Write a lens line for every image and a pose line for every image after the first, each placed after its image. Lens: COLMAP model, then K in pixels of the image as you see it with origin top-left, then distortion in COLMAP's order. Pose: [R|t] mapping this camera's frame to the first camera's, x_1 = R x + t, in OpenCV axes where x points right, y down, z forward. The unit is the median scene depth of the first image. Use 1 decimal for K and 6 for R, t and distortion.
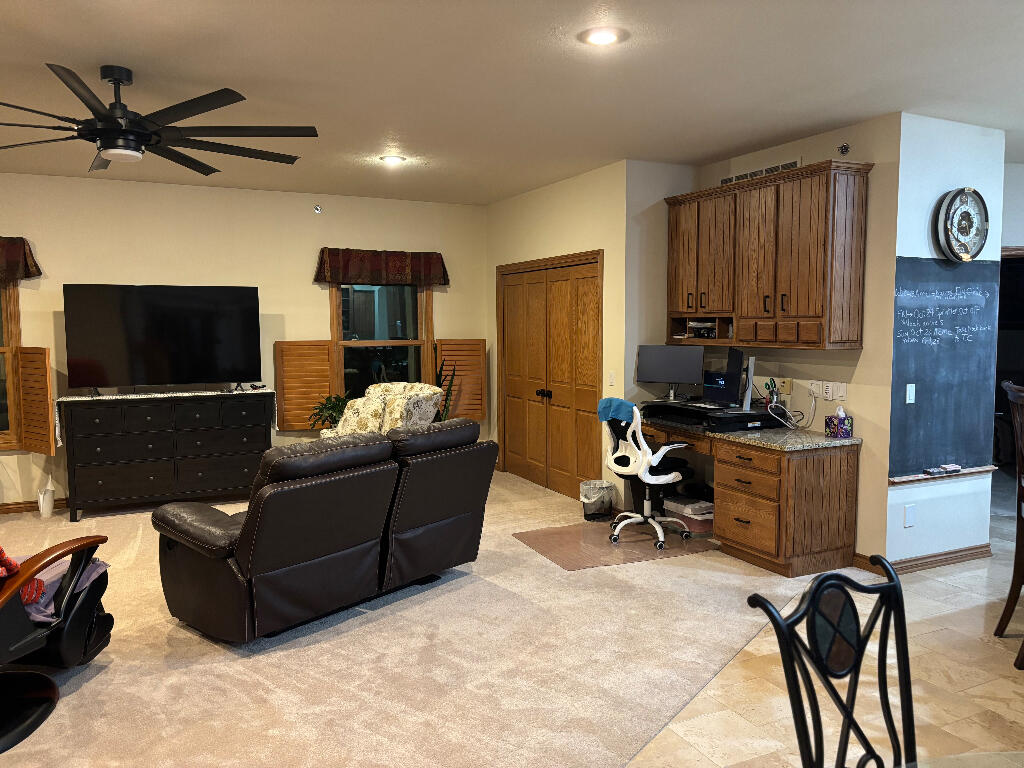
lens RADIAL K [[770.6, 0, 513.4], [0, 770.6, 375.3], [0, 0, 1]] dist [0.076616, -0.061613]
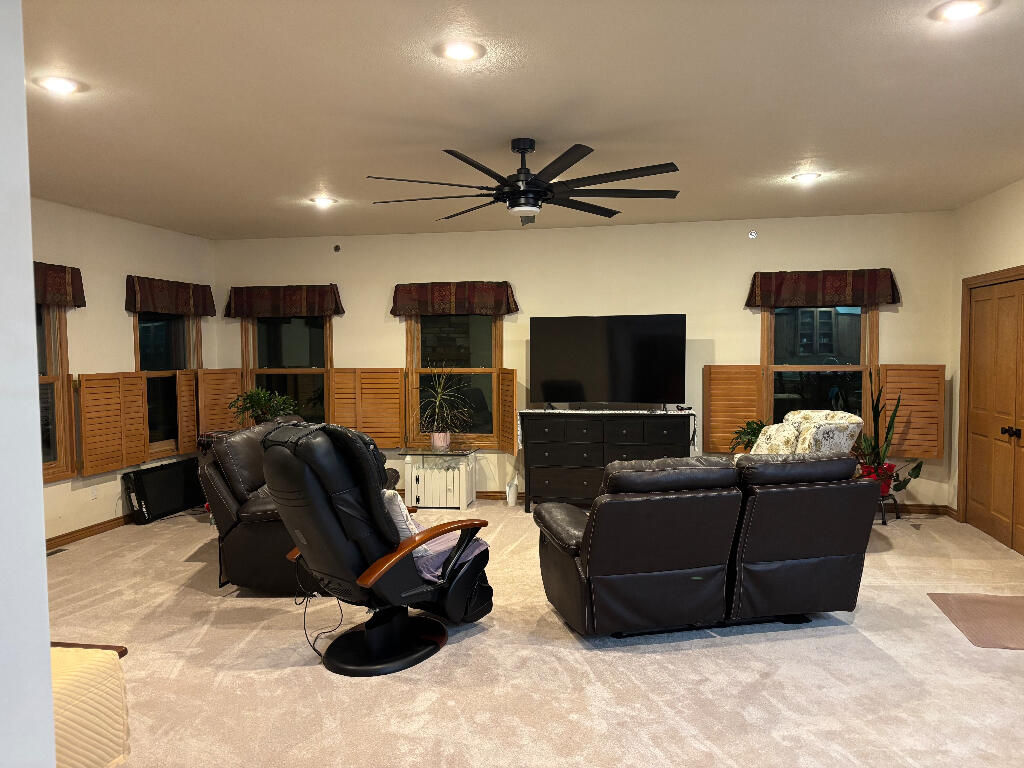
lens RADIAL K [[766.9, 0, 513.2], [0, 766.9, 377.9], [0, 0, 1]] dist [0.070153, -0.051180]
pose [[0.811545, 0.019893, -0.583952, 0.158013], [-0.036186, 0.999213, -0.016250, -0.001708], [0.583169, 0.034318, 0.811626, 0.026910]]
